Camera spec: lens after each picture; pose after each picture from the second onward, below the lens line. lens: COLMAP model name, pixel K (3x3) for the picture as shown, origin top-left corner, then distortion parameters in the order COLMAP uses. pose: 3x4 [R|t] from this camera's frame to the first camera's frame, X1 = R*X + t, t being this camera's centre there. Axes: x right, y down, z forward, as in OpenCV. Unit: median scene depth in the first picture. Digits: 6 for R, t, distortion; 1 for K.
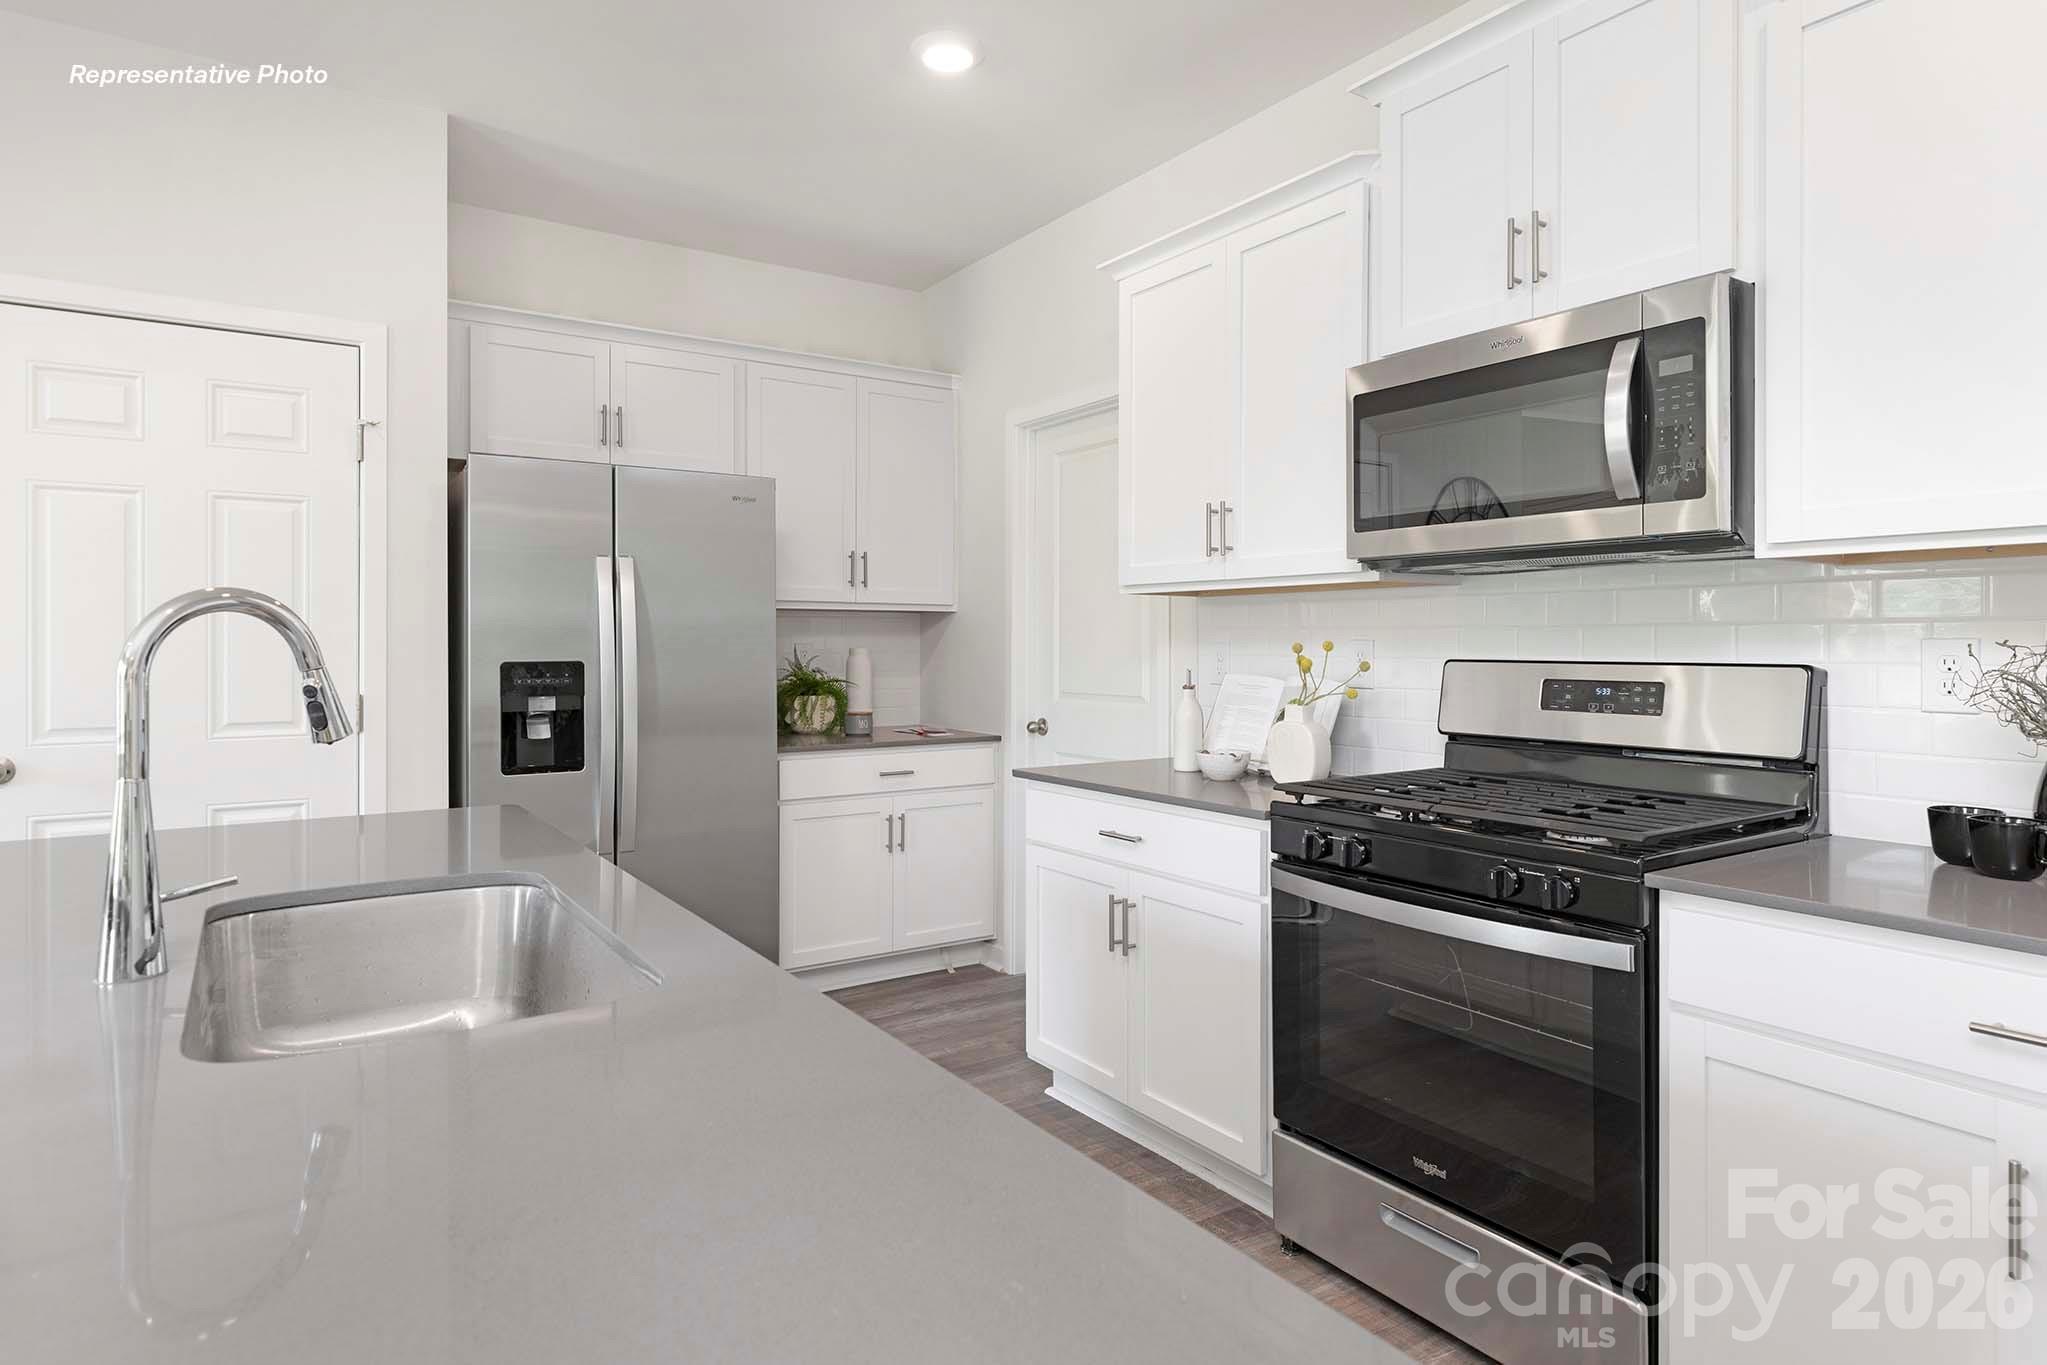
lens RADIAL K [[1148.7, 0, 1016.6], [0, 1148.7, 642.7], [0, 0, 1]] dist [-0.007339, -0.000066]
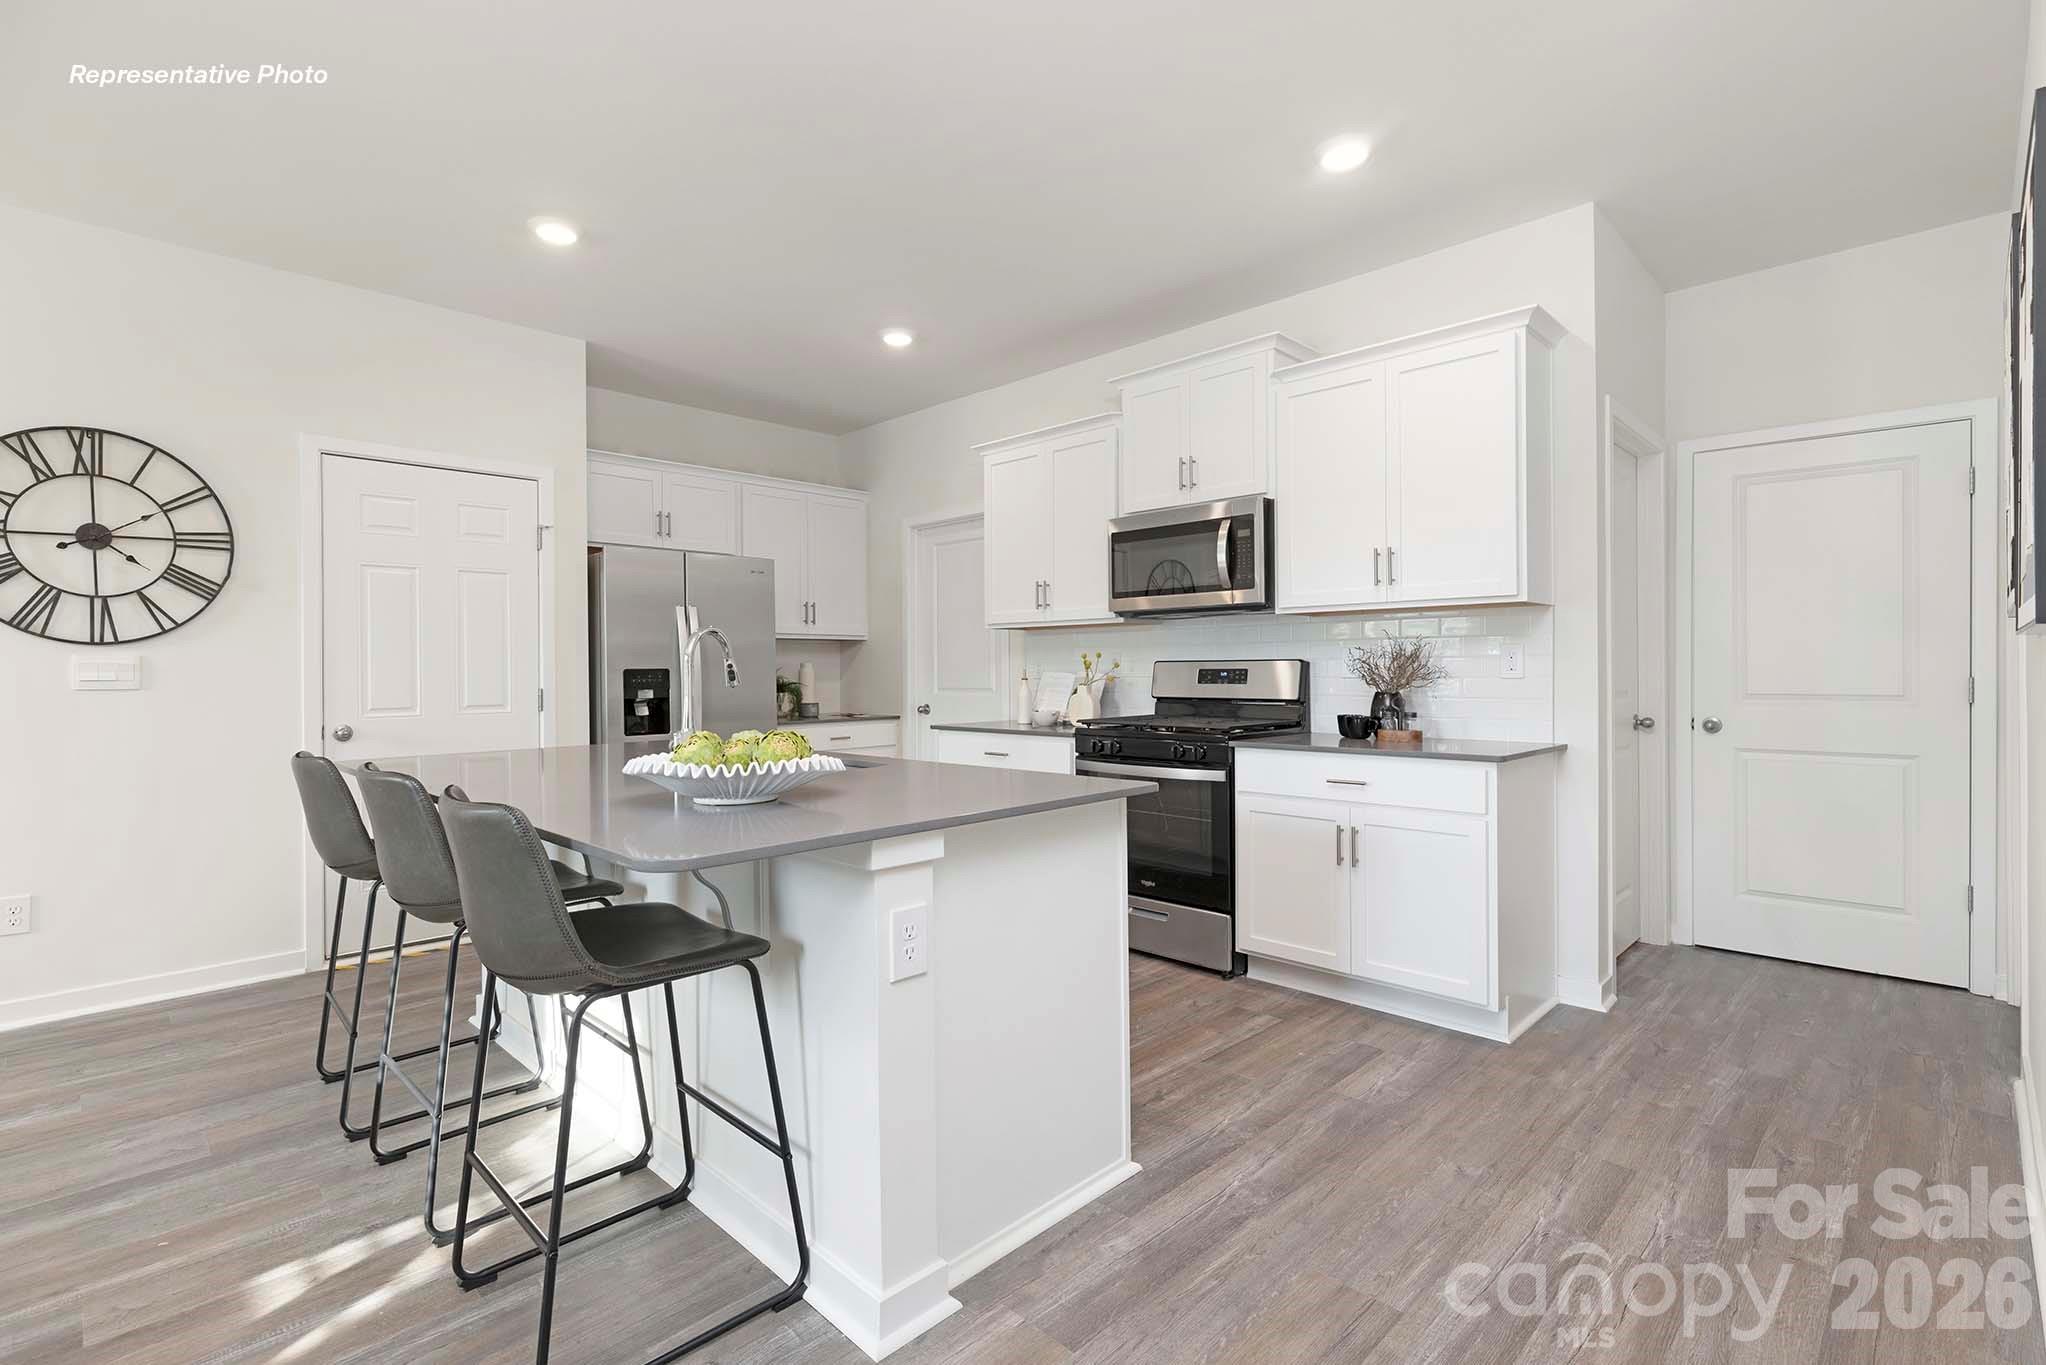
lens RADIAL K [[938.4, 0, 1027.4], [0, 938.4, 673.8], [0, 0, 1]] dist [0.000033, 0.000066]
pose [[0.977560, -0.008941, 0.210469, -0.183713], [0.007897, 0.999952, 0.005803, 0.023979], [-0.210510, -0.004010, 0.977583, -0.538404]]
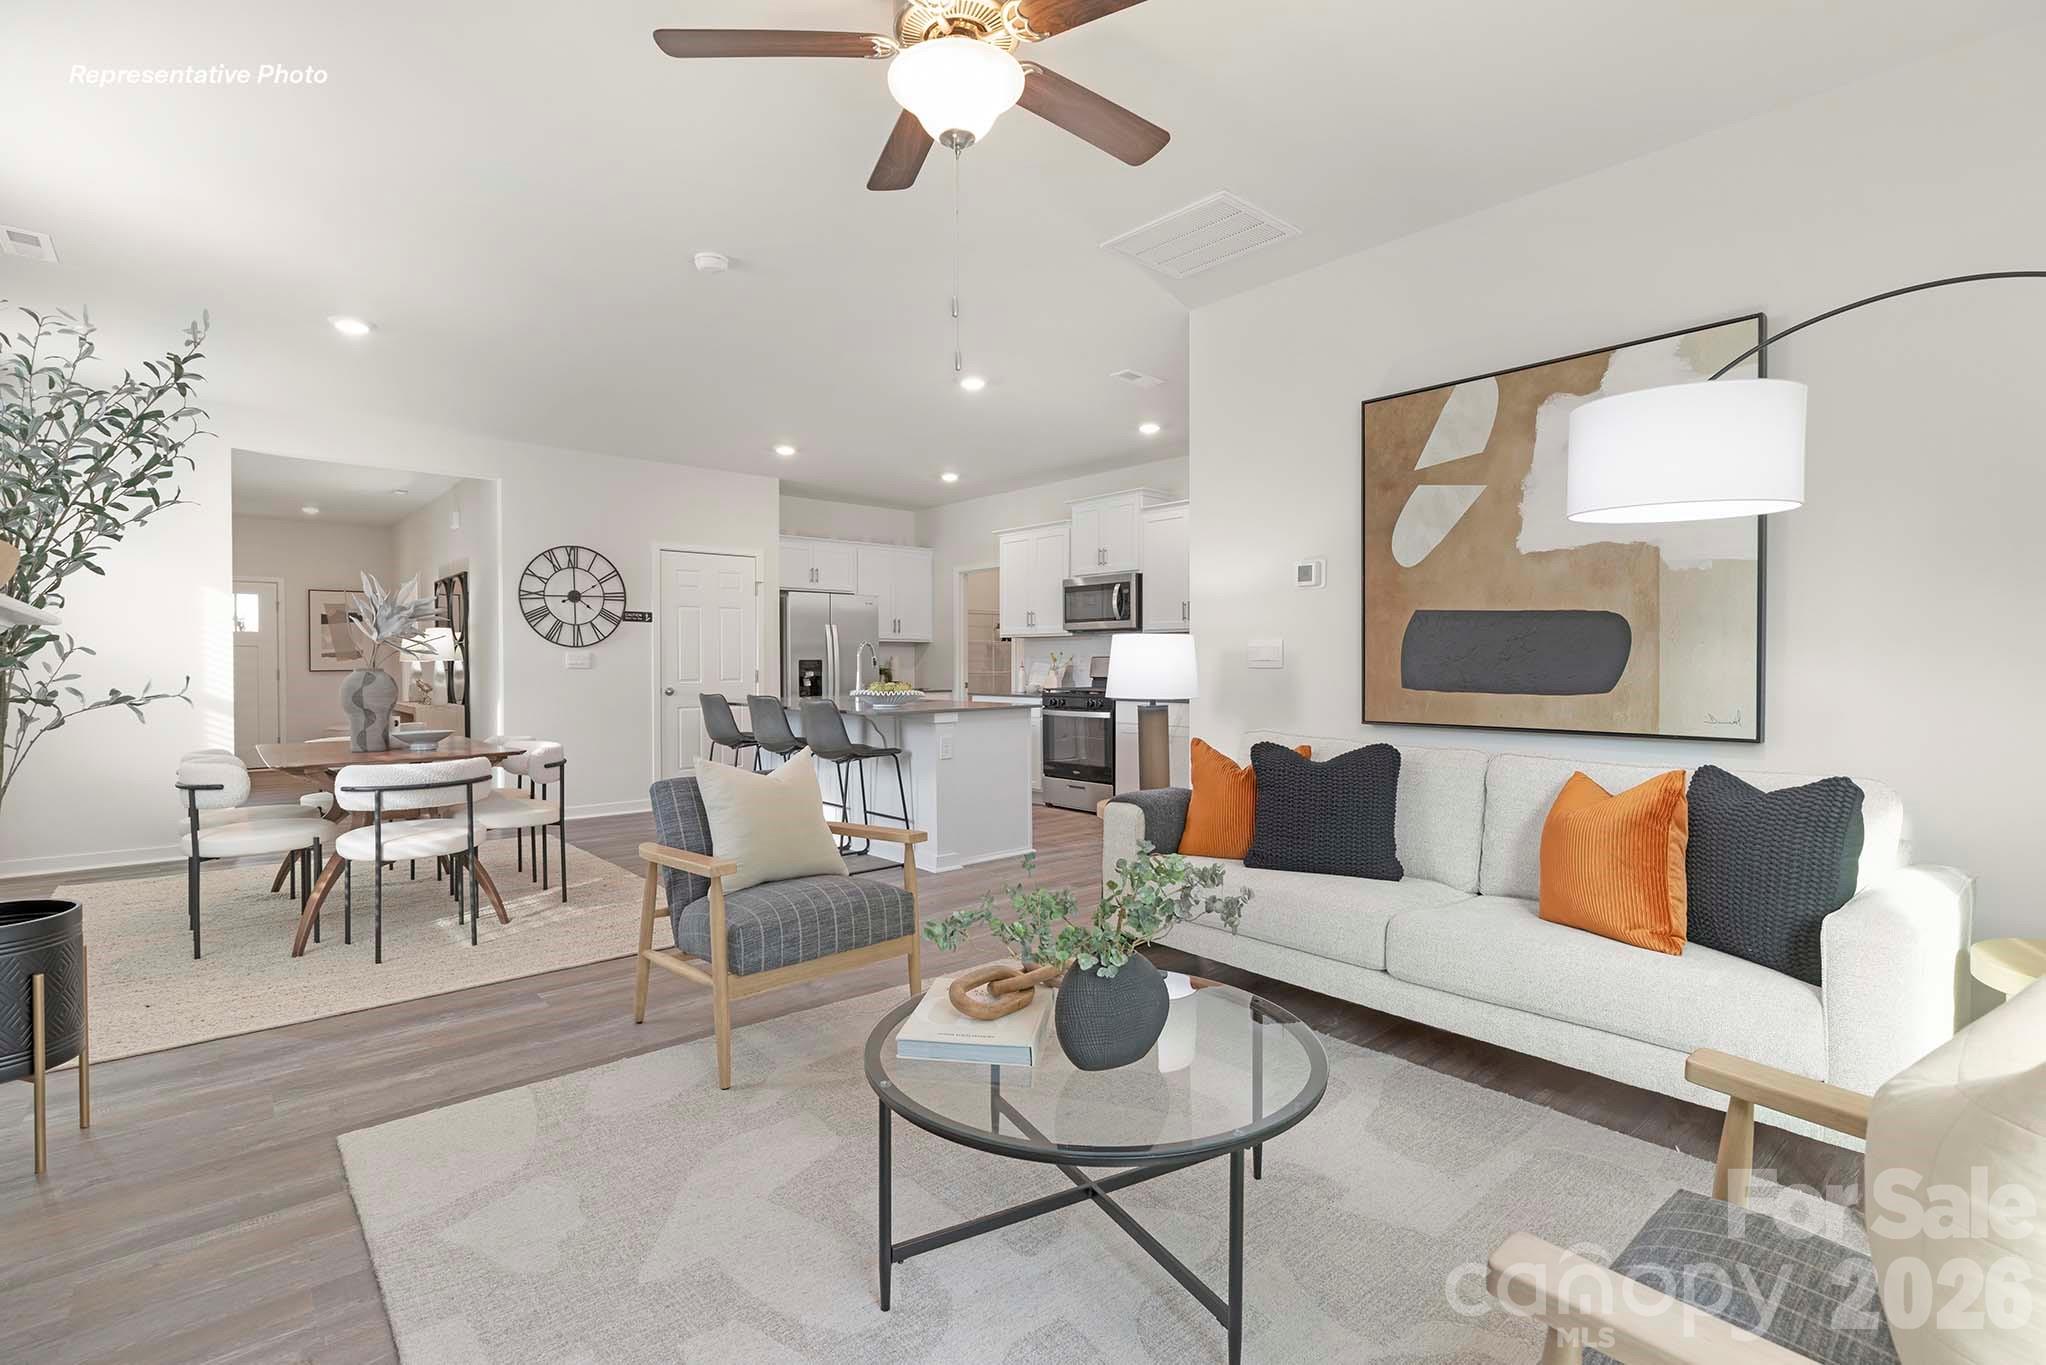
lens RADIAL K [[938.4, 0, 1020.5], [0, 938.4, 679.3], [0, 0, 1]] dist [0.000033, 0.000066]
pose [[0.990456, -0.004975, 0.137742, -0.241050], [0.002544, 0.999838, 0.017818, 0.029724], [-0.137808, -0.017297, 0.990308, -1.773349]]
